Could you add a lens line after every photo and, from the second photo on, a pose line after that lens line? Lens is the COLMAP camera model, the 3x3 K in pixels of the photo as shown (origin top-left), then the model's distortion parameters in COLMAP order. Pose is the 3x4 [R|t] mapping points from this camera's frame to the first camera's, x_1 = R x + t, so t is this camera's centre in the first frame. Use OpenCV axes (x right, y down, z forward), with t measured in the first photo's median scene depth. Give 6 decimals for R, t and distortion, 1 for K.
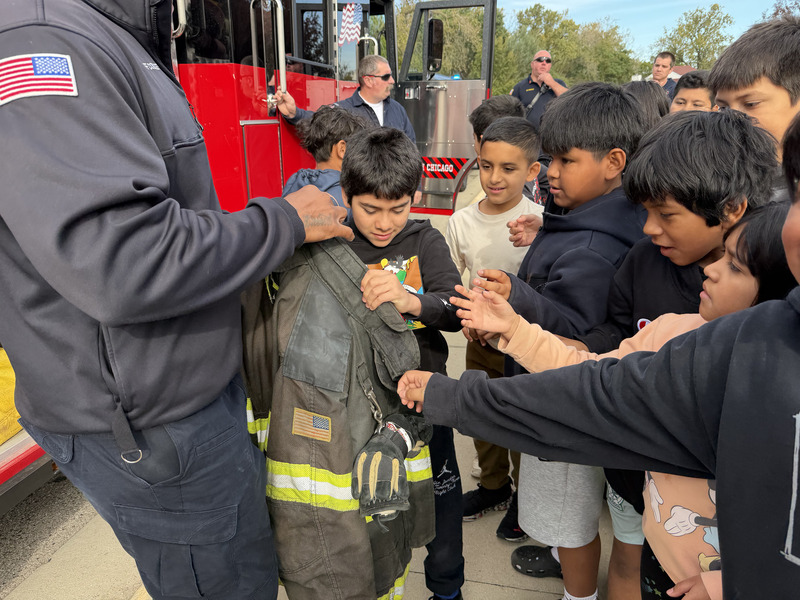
lens RADIAL K [[561.1, 0, 400.0], [0, 561.1, 300.0], [0, 0, 1]] dist [0.082560, -0.059249]
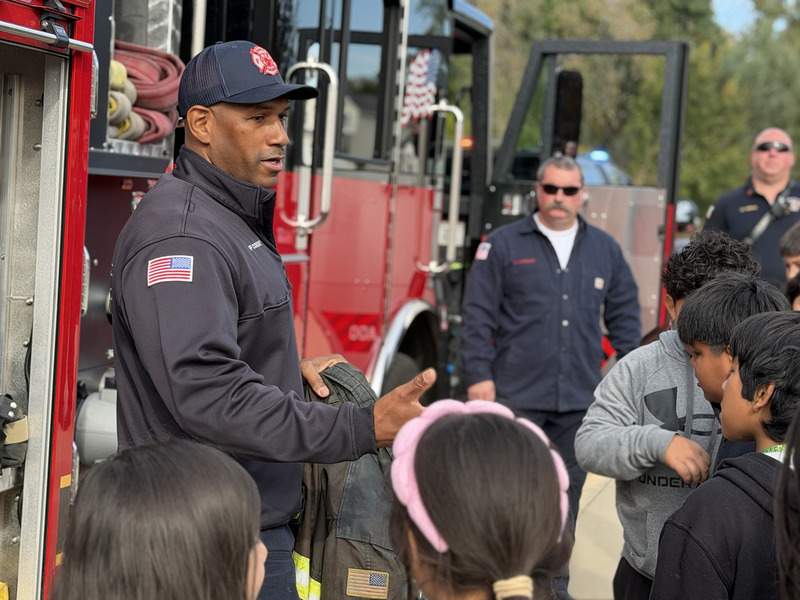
lens RADIAL K [[1548.0, 0, 400.0], [0, 1548.0, 300.0], [0, 0, 1]] dist [0.121304, -0.043192]
pose [[0.997992, 0.059231, -0.022465, -0.046777], [-0.063007, 0.964862, -0.255092, 0.073030], [0.006567, 0.255995, 0.966656, -0.301282]]
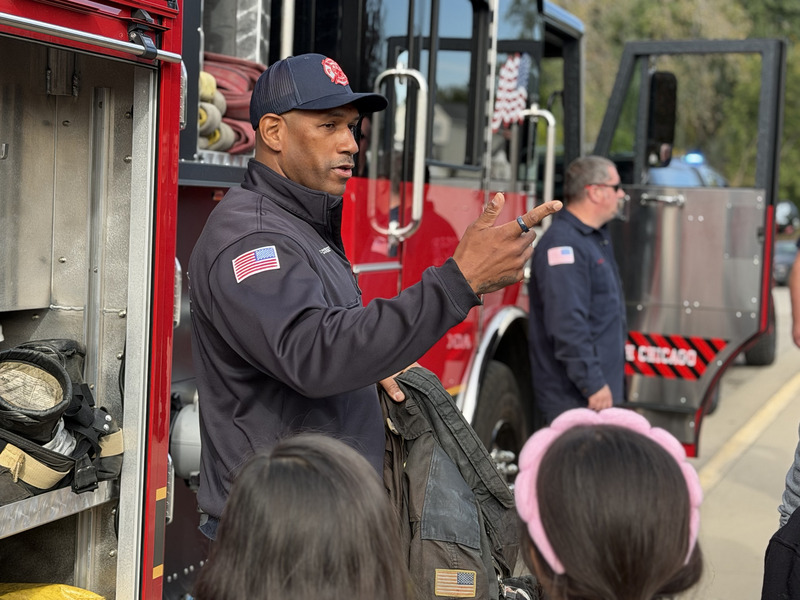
lens RADIAL K [[1548.0, 0, 400.0], [0, 1548.0, 300.0], [0, 0, 1]] dist [0.121304, -0.043192]
pose [[0.995655, 0.041657, -0.083287, -0.046806], [-0.061871, 0.964348, -0.257302, 0.071528], [0.069599, 0.261337, 0.962735, -0.291496]]
